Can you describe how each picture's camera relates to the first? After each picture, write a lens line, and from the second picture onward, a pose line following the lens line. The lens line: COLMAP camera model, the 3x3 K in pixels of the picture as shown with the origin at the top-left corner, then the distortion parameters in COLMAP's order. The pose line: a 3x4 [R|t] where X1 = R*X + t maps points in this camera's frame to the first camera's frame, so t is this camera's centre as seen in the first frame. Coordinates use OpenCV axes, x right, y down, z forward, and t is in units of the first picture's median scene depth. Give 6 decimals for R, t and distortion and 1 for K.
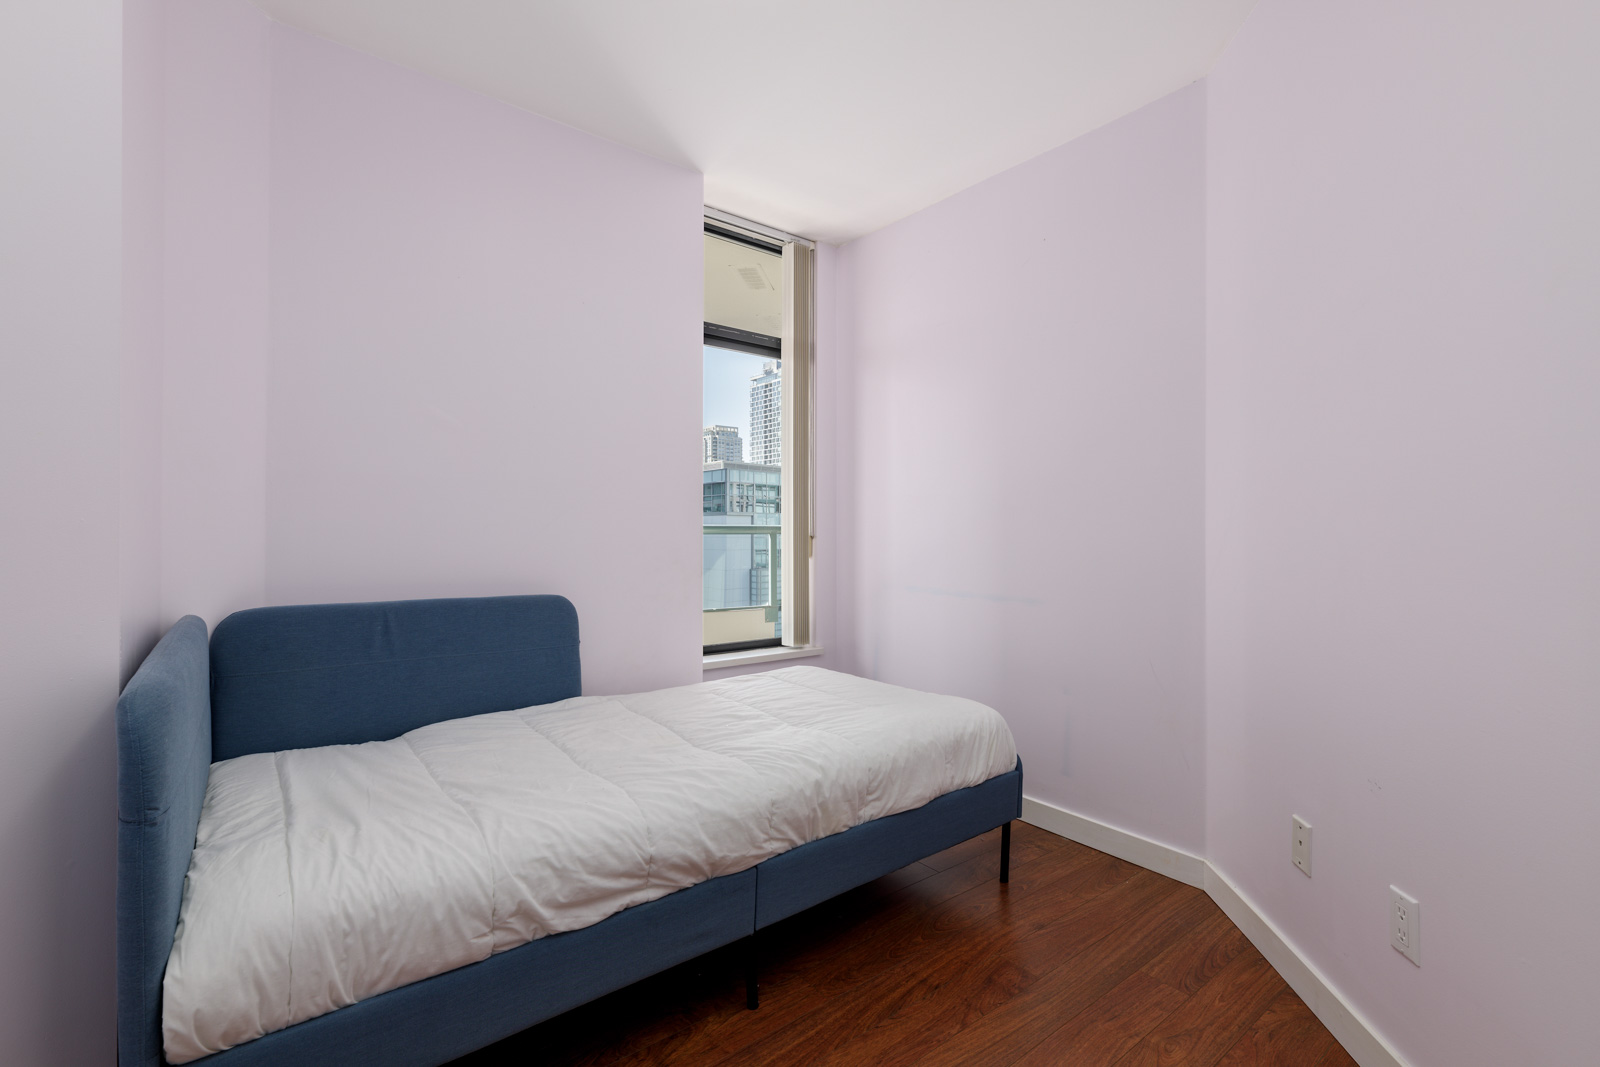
lens RADIAL K [[710.4, 0, 800.0], [0, 710.4, 533.5], [0, 0, 1]] dist [-0.000319, -0.000017]
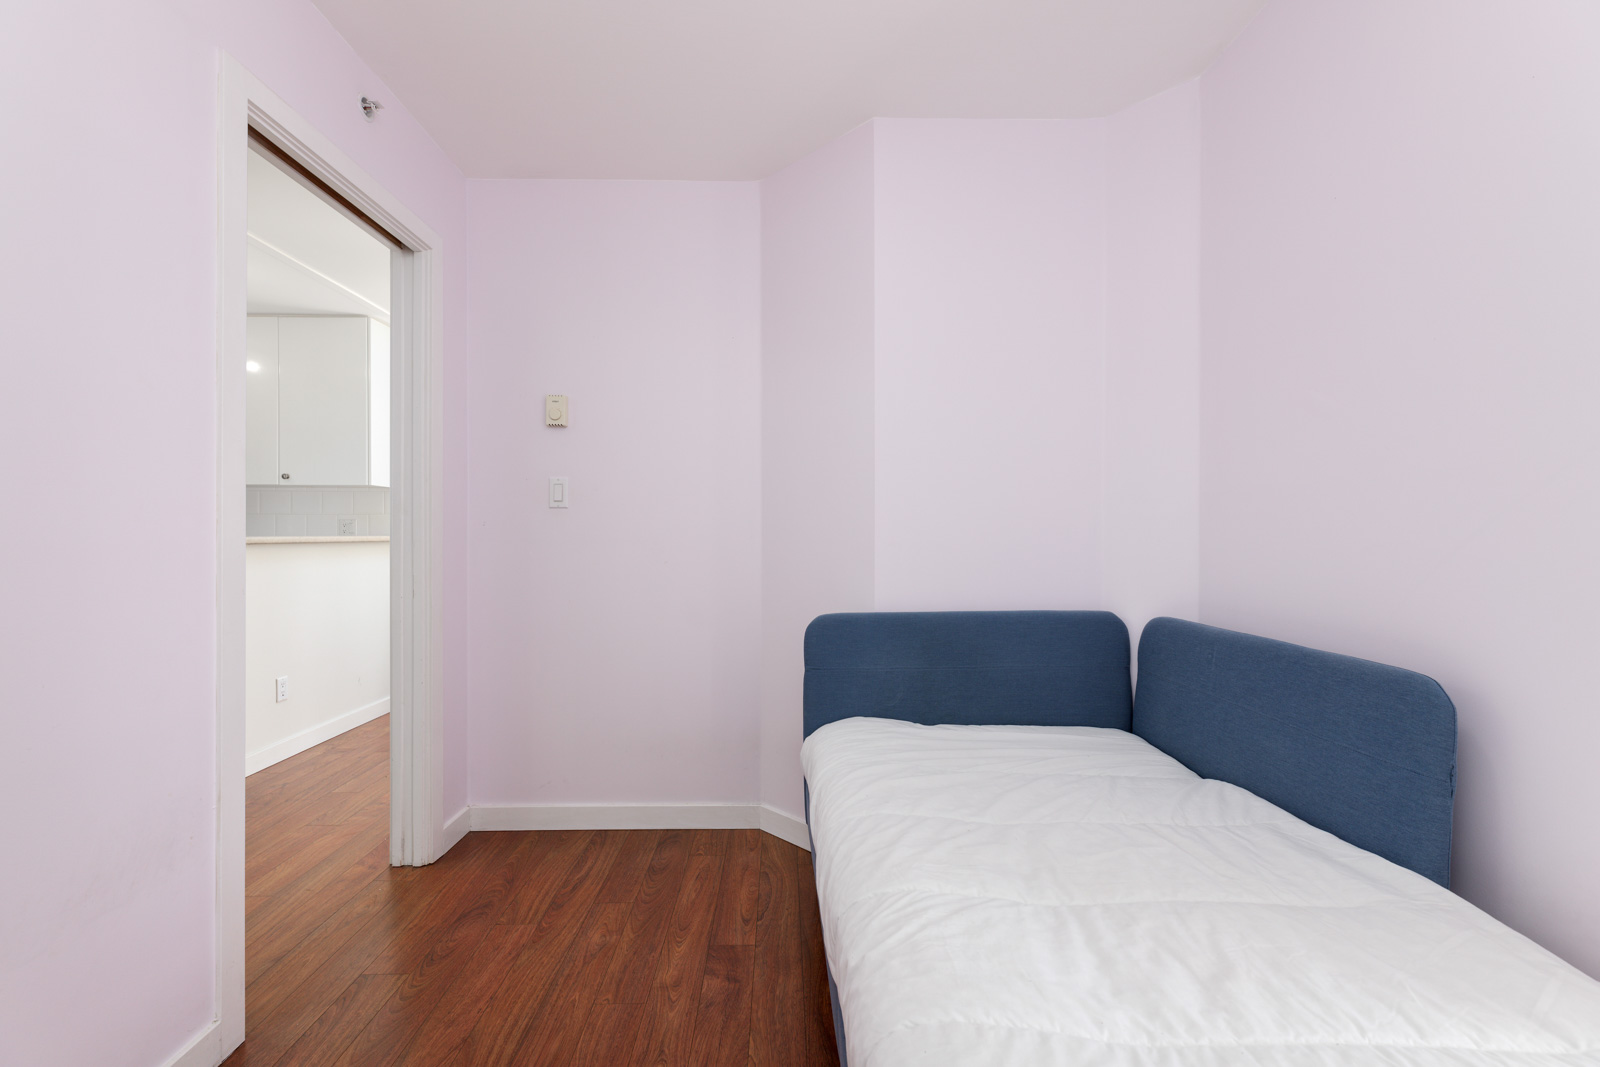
lens RADIAL K [[676.6, 0, 800.0], [0, 676.6, 533.5], [0, 0, 1]] dist [-0.000264, 0.000082]
pose [[-0.588755, -0.008701, -0.808265, 0.421803], [-0.020877, 0.999772, 0.004444, -0.017864], [0.808042, 0.019490, -0.588803, 1.058377]]
